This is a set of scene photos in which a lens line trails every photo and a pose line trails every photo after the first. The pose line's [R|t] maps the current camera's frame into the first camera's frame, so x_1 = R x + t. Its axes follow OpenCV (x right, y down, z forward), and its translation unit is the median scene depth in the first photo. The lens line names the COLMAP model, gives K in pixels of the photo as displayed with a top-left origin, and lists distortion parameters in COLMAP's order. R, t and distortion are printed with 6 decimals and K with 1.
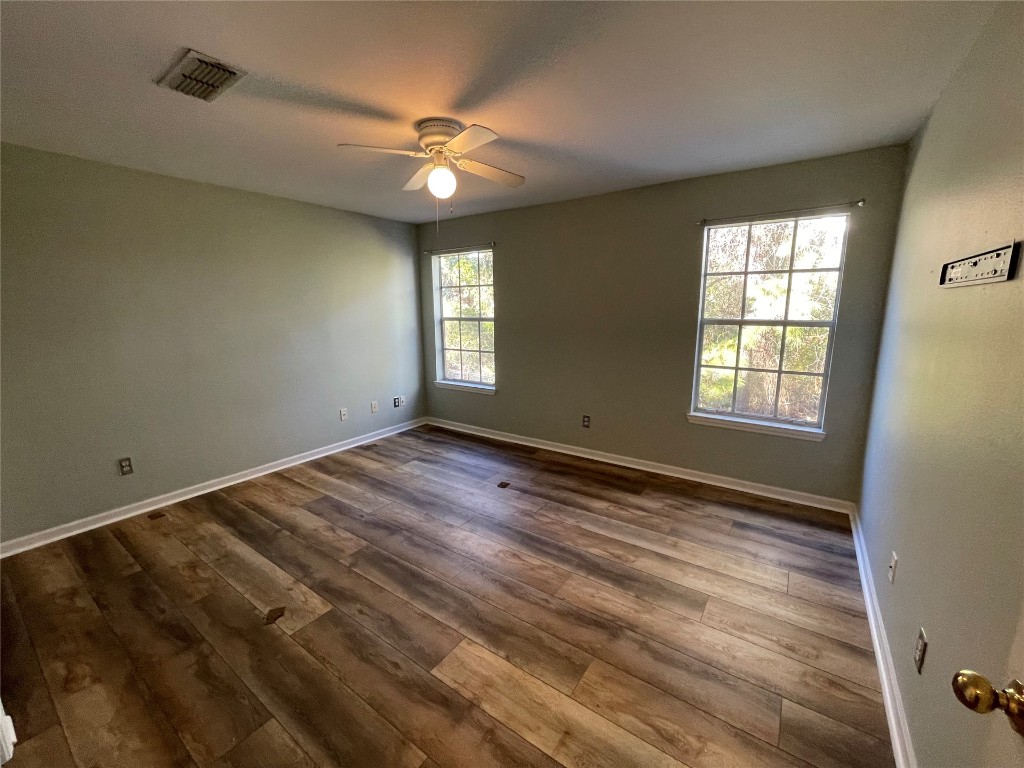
lens RADIAL K [[418.8, 0, 512.0], [0, 418.8, 384.0], [0, 0, 1]] dist [-0.001096, -0.000009]
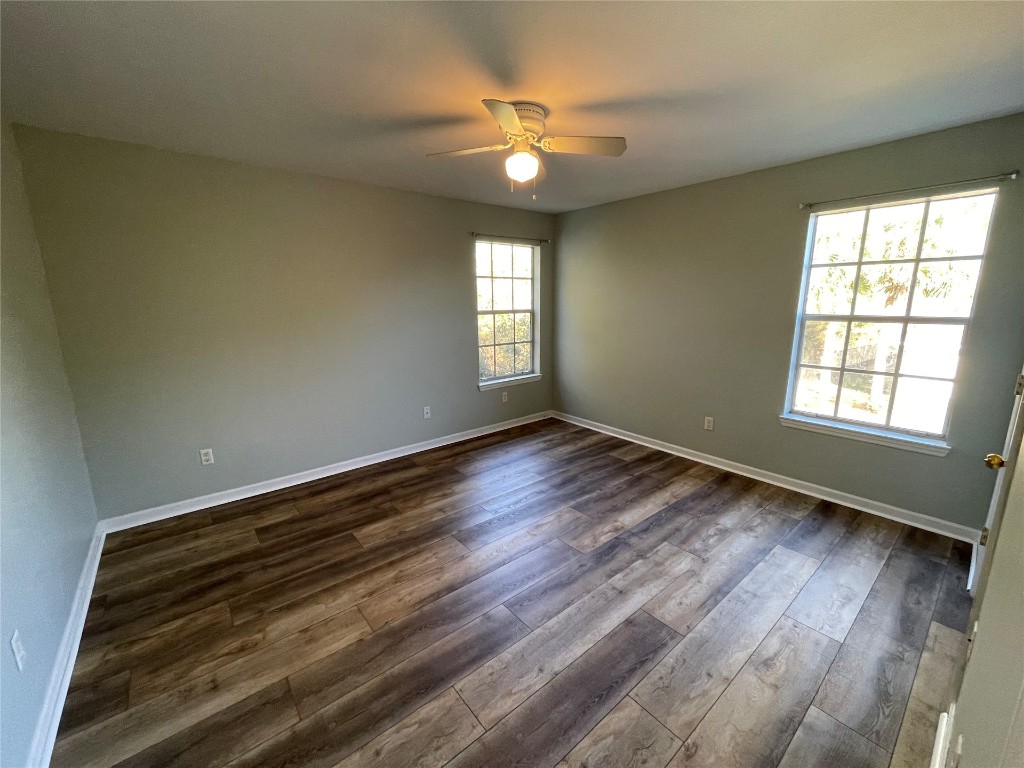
lens RADIAL K [[418.8, 0, 512.0], [0, 418.8, 384.0], [0, 0, 1]] dist [-0.001096, -0.000009]
pose [[0.962592, 0.050046, -0.266292, 0.120937], [-0.046515, 0.998726, 0.019553, 0.013365], [0.266931, -0.006435, 0.963694, -0.075849]]
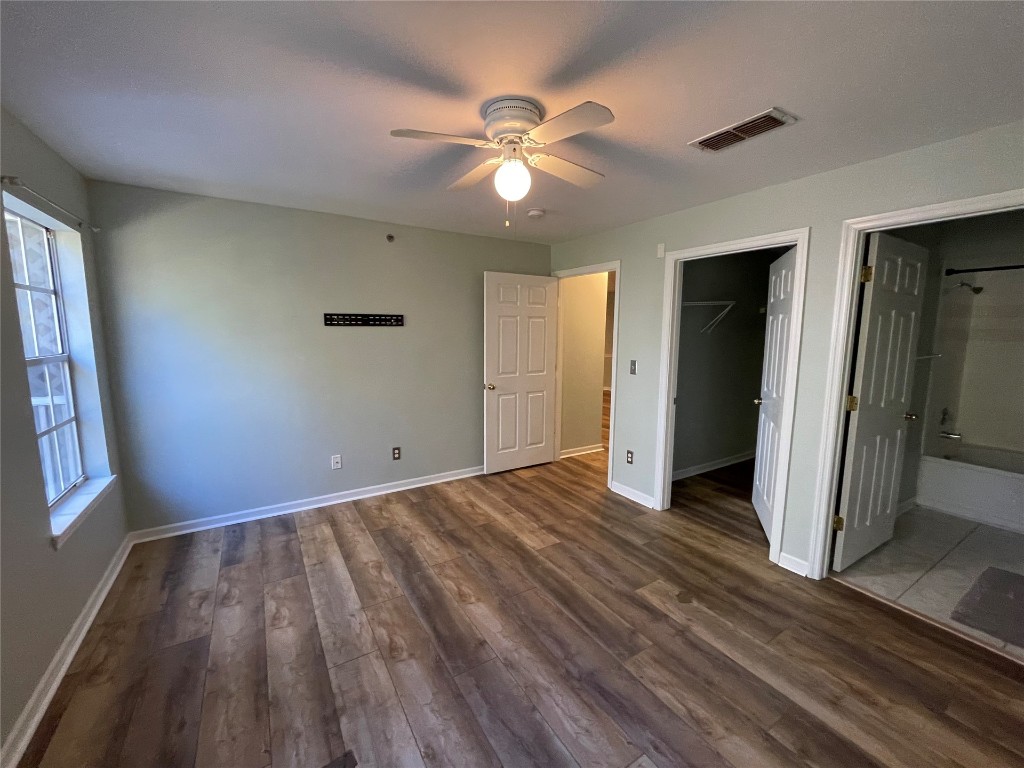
lens RADIAL K [[418.8, 0, 512.0], [0, 418.8, 384.0], [0, 0, 1]] dist [-0.001096, -0.000009]
pose [[-0.921173, -0.048457, 0.386125, -0.416893], [0.073699, 0.952539, 0.295362, -0.301124], [-0.382112, 0.300537, -0.873881, 1.544571]]
